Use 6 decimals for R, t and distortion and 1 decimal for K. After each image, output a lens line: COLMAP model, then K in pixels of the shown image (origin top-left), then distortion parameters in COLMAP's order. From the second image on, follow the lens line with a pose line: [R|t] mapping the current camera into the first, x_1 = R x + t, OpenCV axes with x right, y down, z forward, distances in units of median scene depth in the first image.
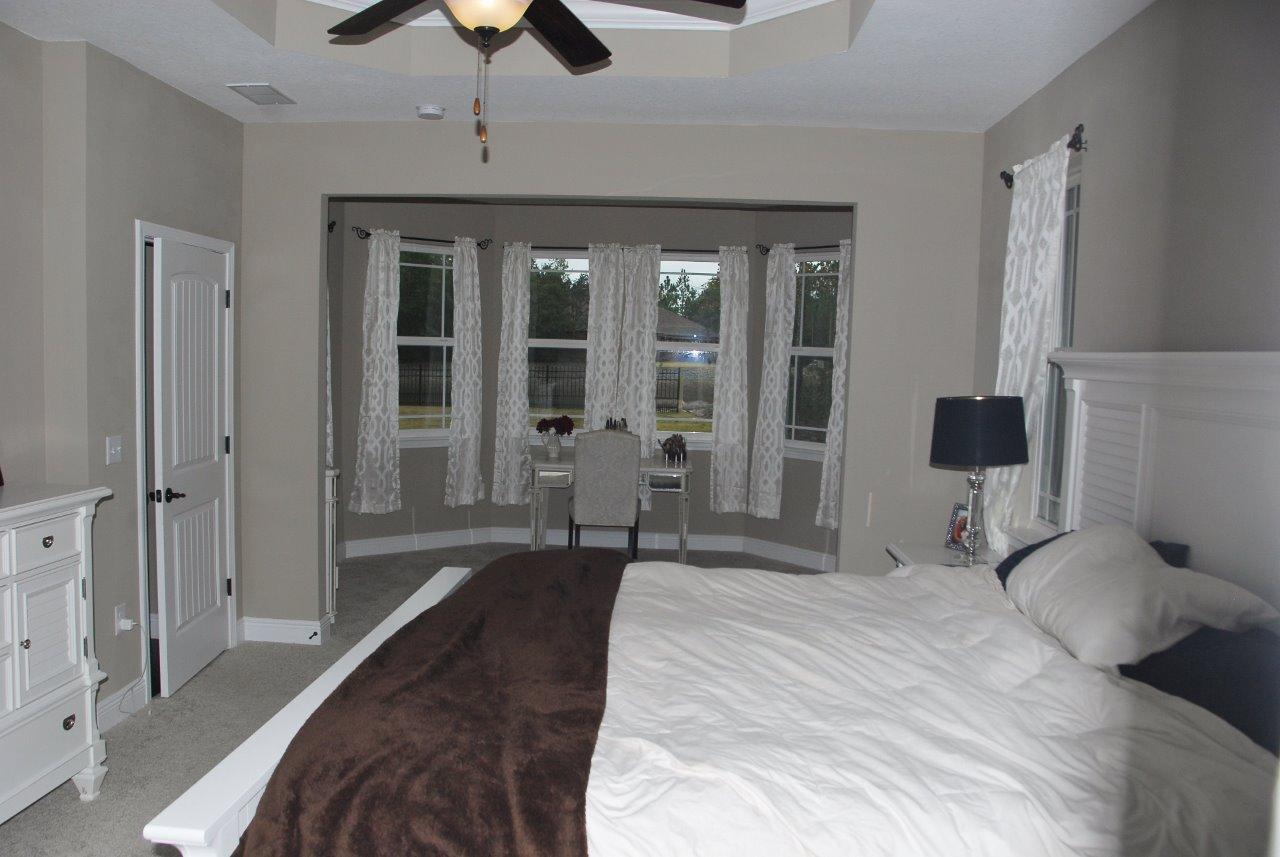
lens RADIAL K [[1039.2, 0, 634.6], [0, 1039.2, 428.9], [0, 0, 1]] dist [-0.085294, 0.019780]
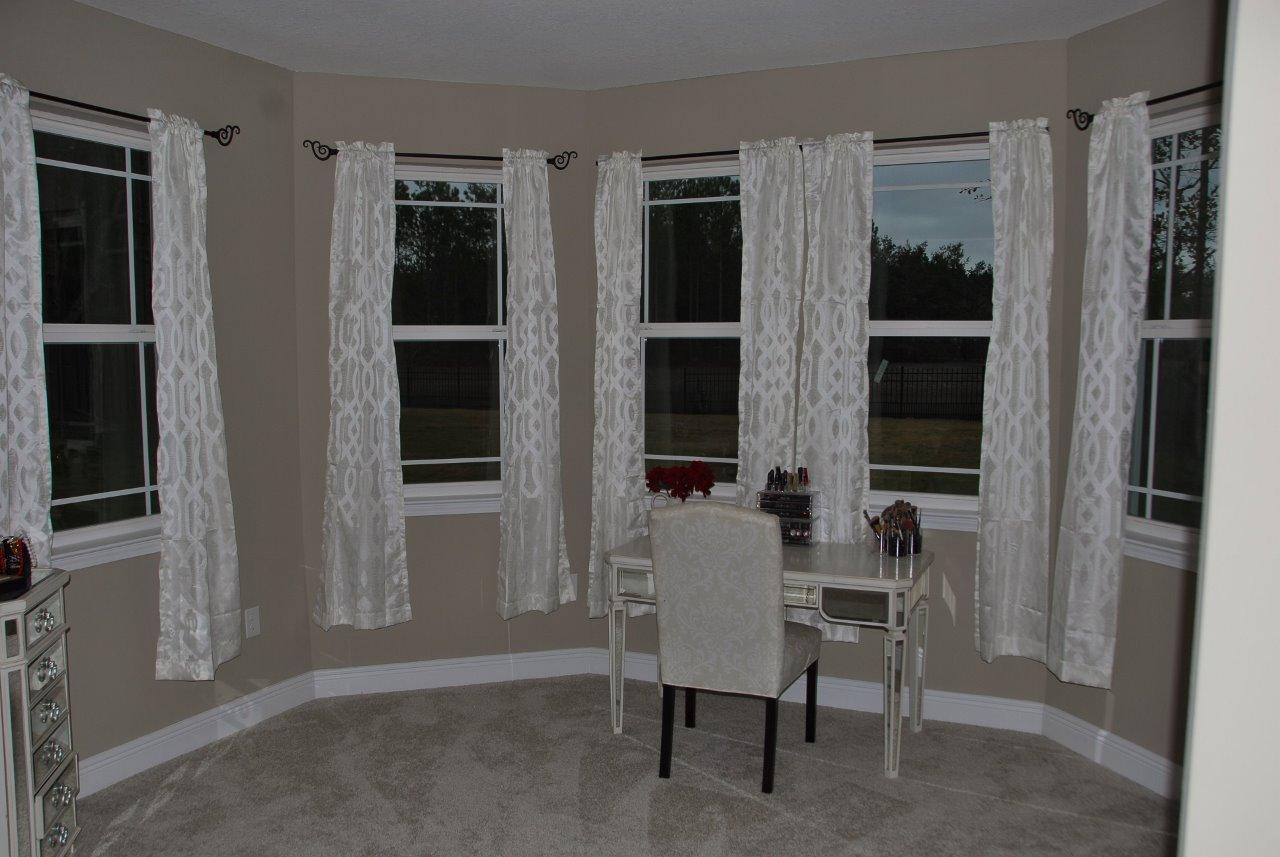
lens RADIAL K [[1039.2, 0, 651.2], [0, 1039.2, 439.9], [0, 0, 1]] dist [-0.085294, 0.019780]
pose [[0.923207, 0.005331, -0.384266, 0.122021], [0.001798, 0.999833, 0.018192, -0.033991], [0.384299, -0.017486, 0.923043, 0.487609]]
